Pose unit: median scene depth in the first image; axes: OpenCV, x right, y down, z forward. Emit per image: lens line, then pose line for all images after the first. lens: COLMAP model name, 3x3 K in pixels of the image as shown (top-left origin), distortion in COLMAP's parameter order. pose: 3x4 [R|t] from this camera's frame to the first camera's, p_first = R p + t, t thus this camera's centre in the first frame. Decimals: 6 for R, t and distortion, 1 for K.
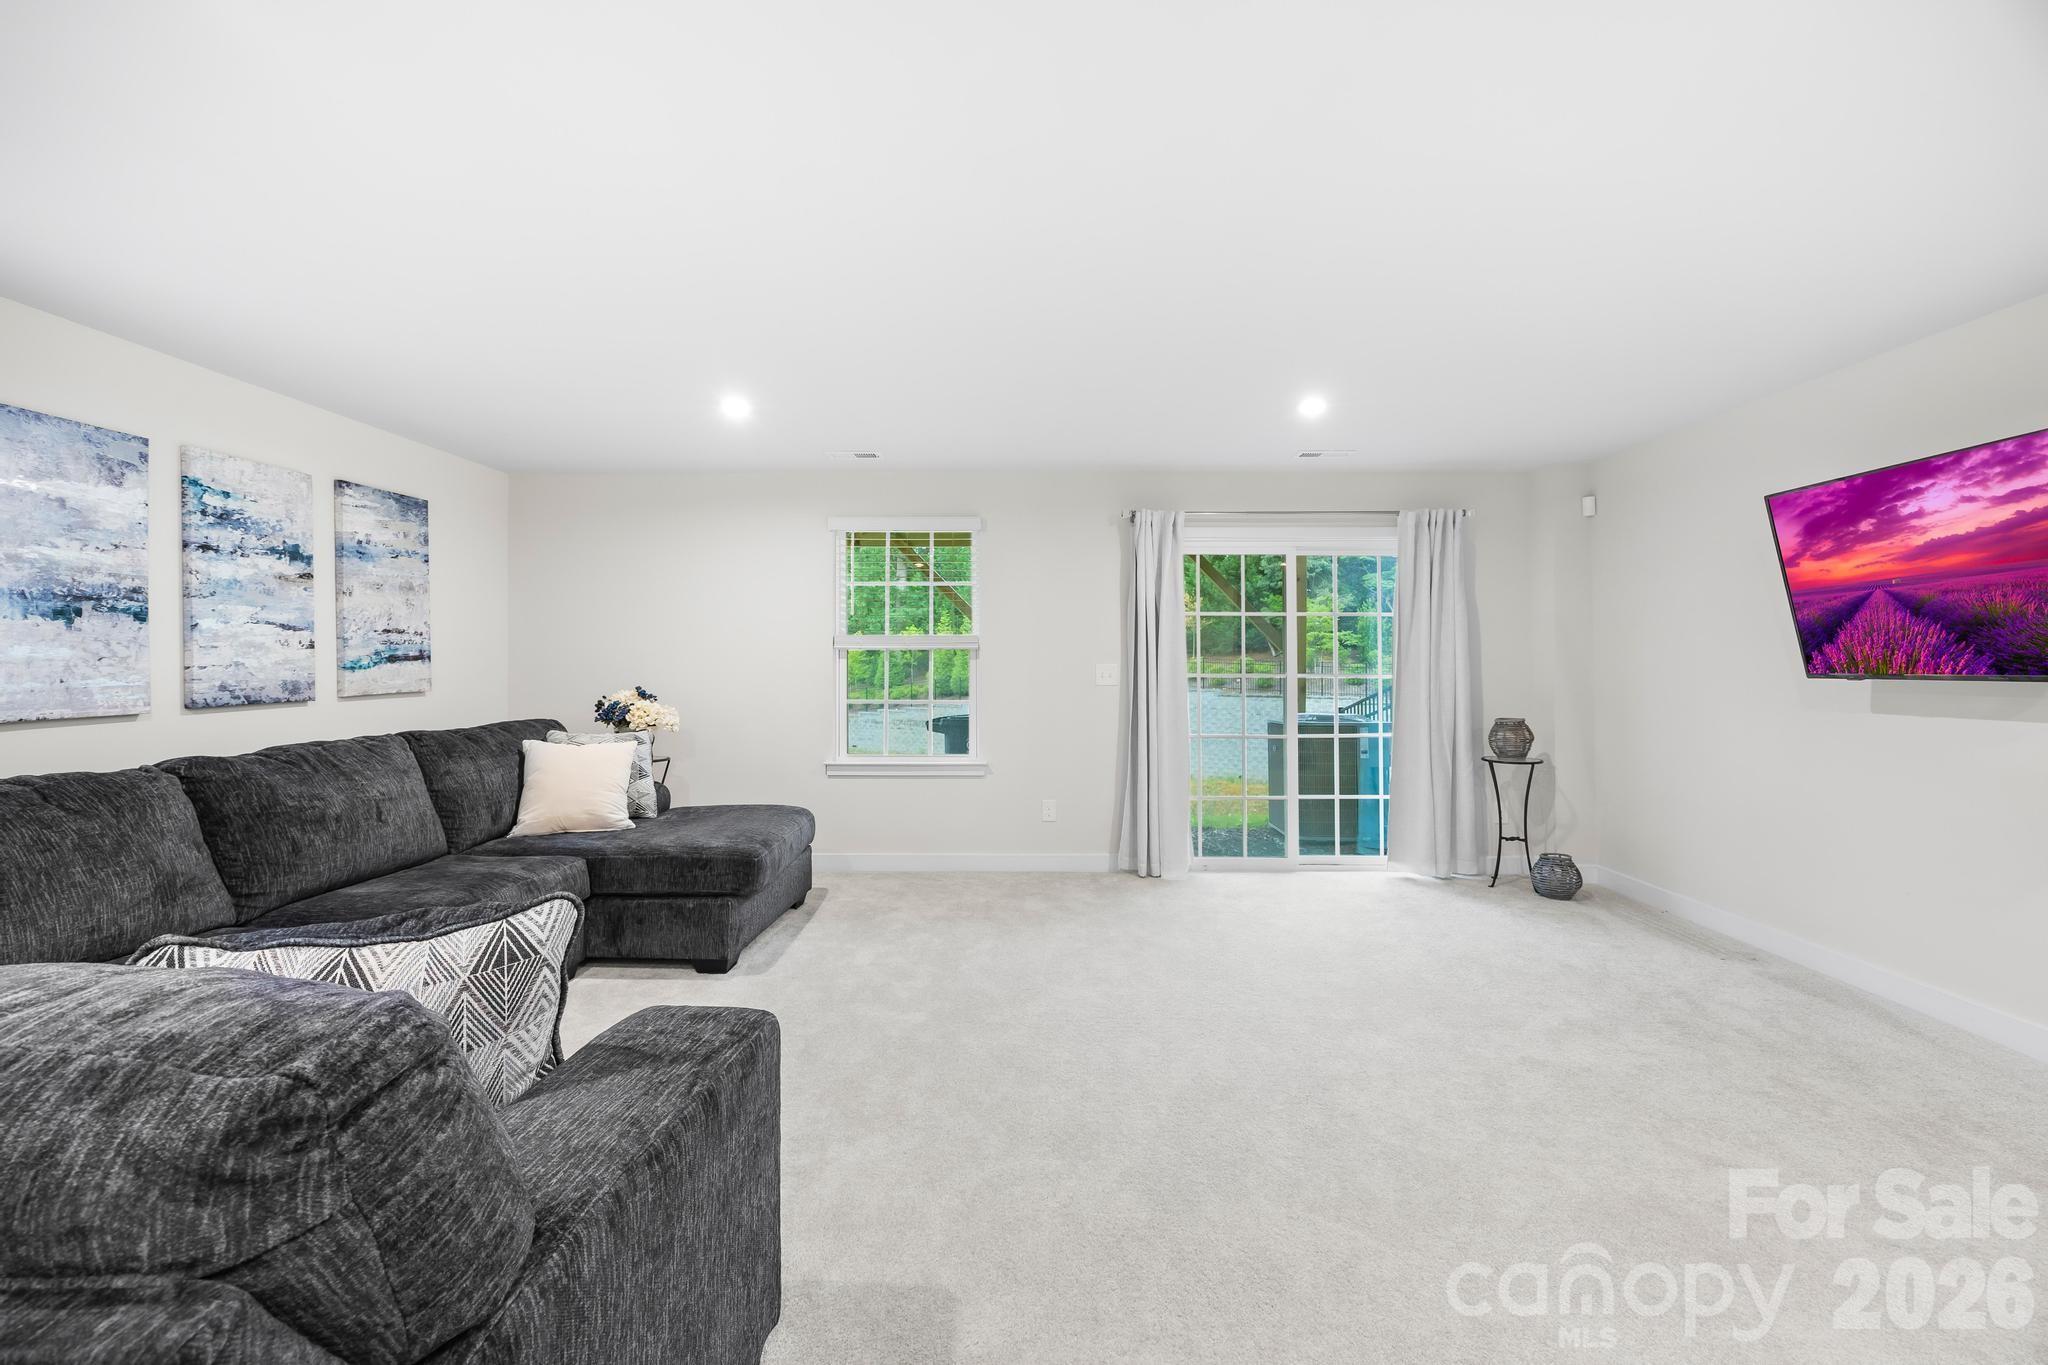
lens RADIAL K [[790.2, 0, 1035.0], [0, 790.2, 673.4], [0, 0, 1]] dist [-0.003614, 0.000472]
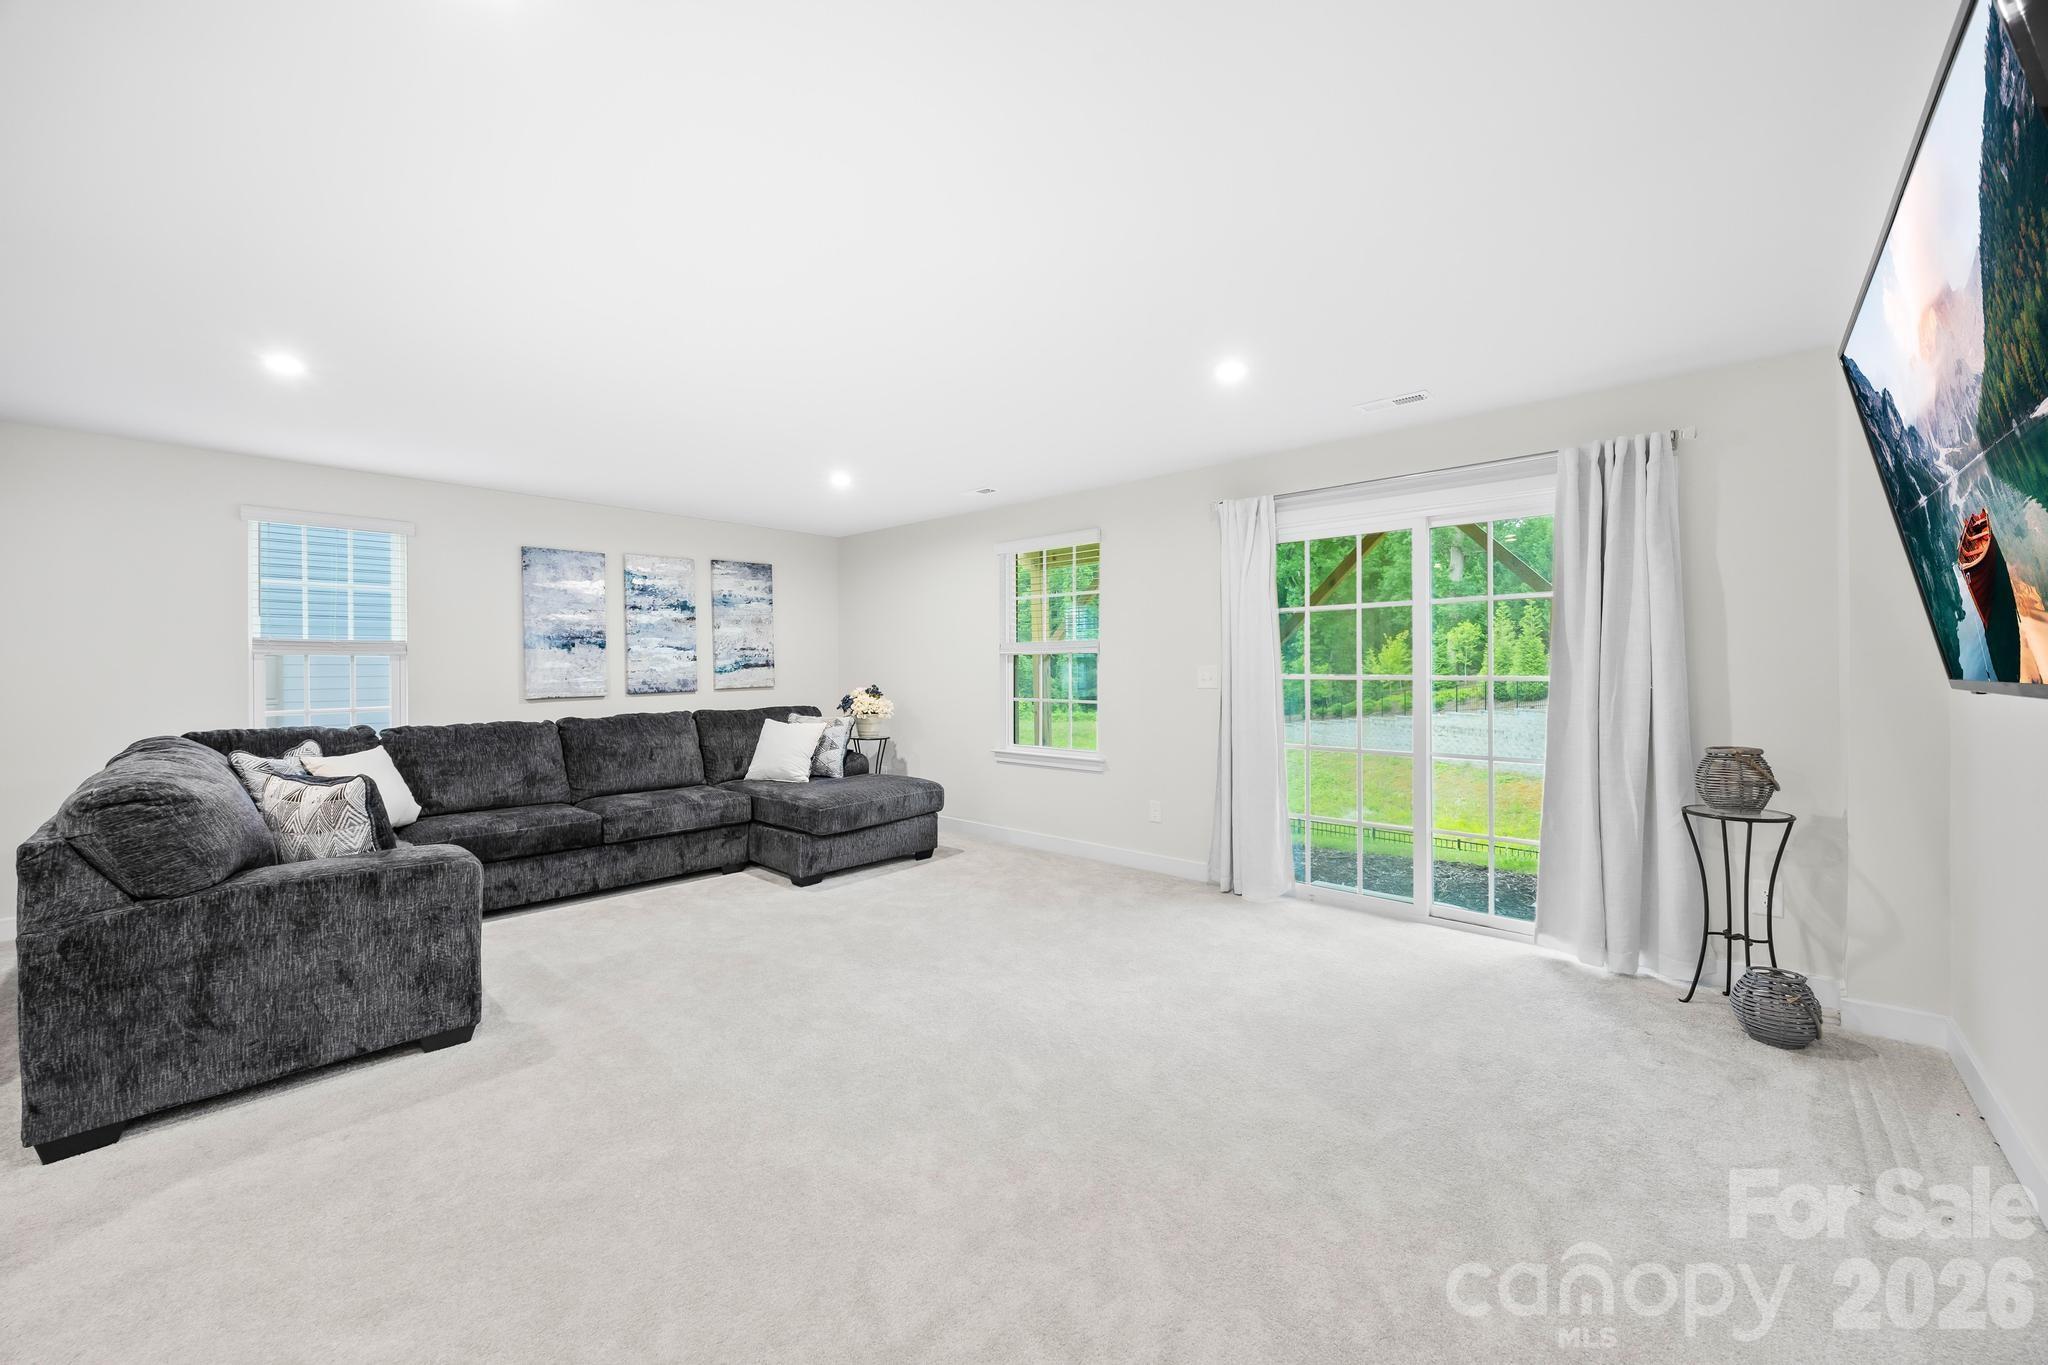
lens RADIAL K [[790.2, 0, 1041.7], [0, 790.2, 688.2], [0, 0, 1]] dist [-0.003614, 0.000472]
pose [[0.751469, 0.011238, -0.659673, 0.804732], [-0.000245, 0.999860, 0.016755, -0.000628], [0.659768, -0.012429, 0.751366, 0.209051]]
